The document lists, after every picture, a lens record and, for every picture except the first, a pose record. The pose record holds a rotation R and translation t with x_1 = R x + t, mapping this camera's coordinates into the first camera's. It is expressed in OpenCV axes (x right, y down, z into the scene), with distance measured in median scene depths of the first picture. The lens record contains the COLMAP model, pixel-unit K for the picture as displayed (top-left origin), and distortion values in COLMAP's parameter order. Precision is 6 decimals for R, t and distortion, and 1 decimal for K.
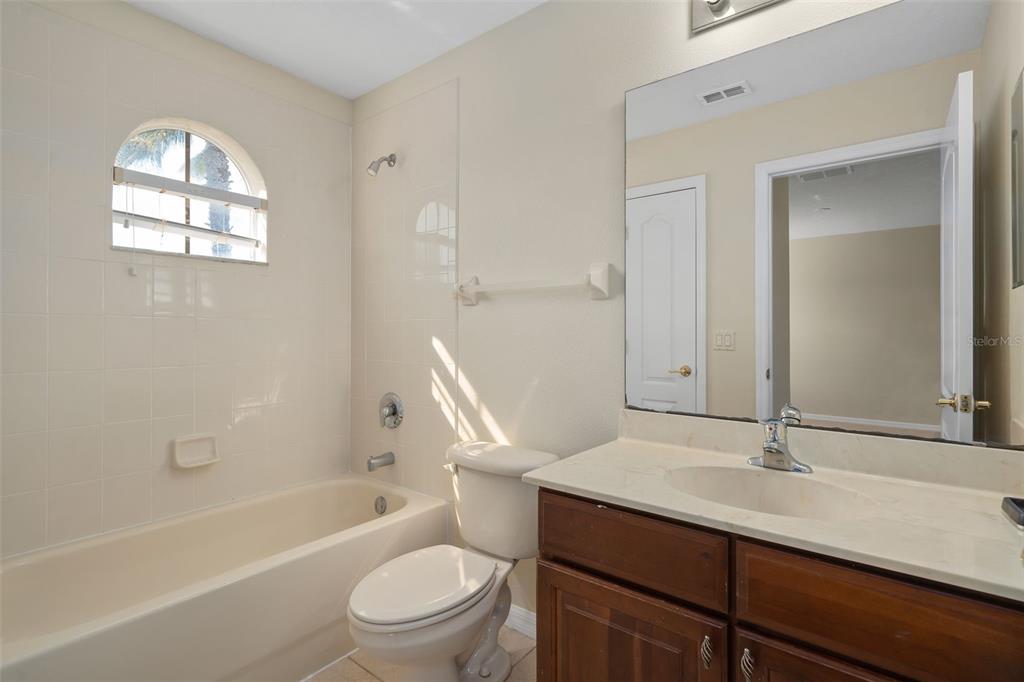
lens RADIAL K [[483.3, 0, 511.0], [0, 483.3, 338.6], [0, 0, 1]] dist [-0.008016, 0.002609]
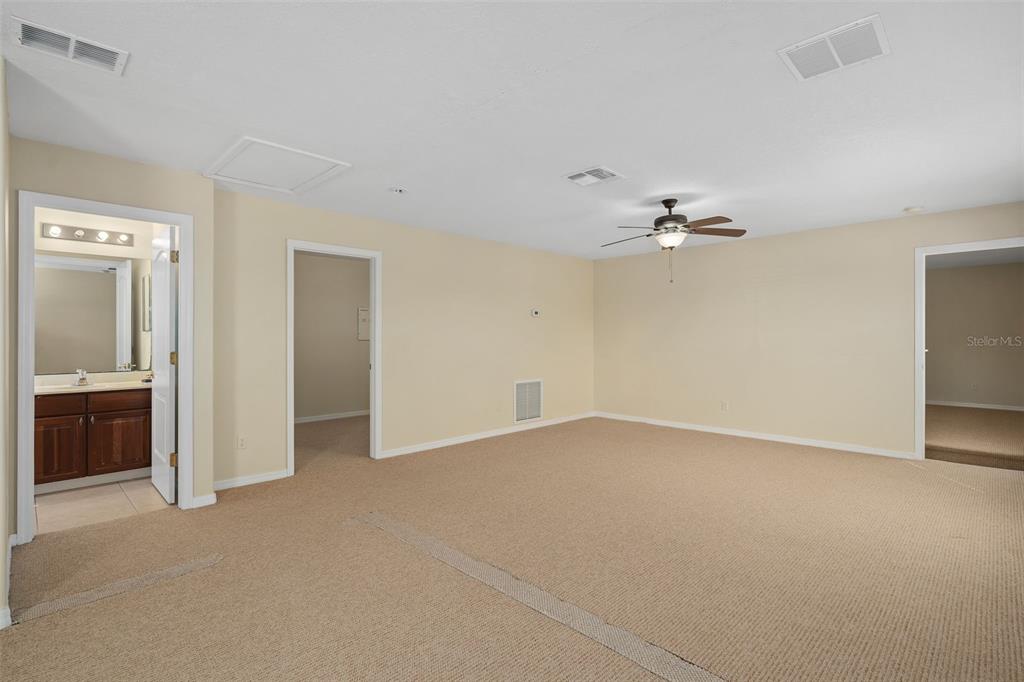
lens RADIAL K [[483.3, 0, 507.8], [0, 483.3, 339.0], [0, 0, 1]] dist [-0.008016, 0.002609]
pose [[0.106899, -0.004025, 0.994262, -2.806788], [0.005749, 0.999978, 0.003430, -0.049262], [-0.994253, 0.005349, 0.106920, -2.627541]]
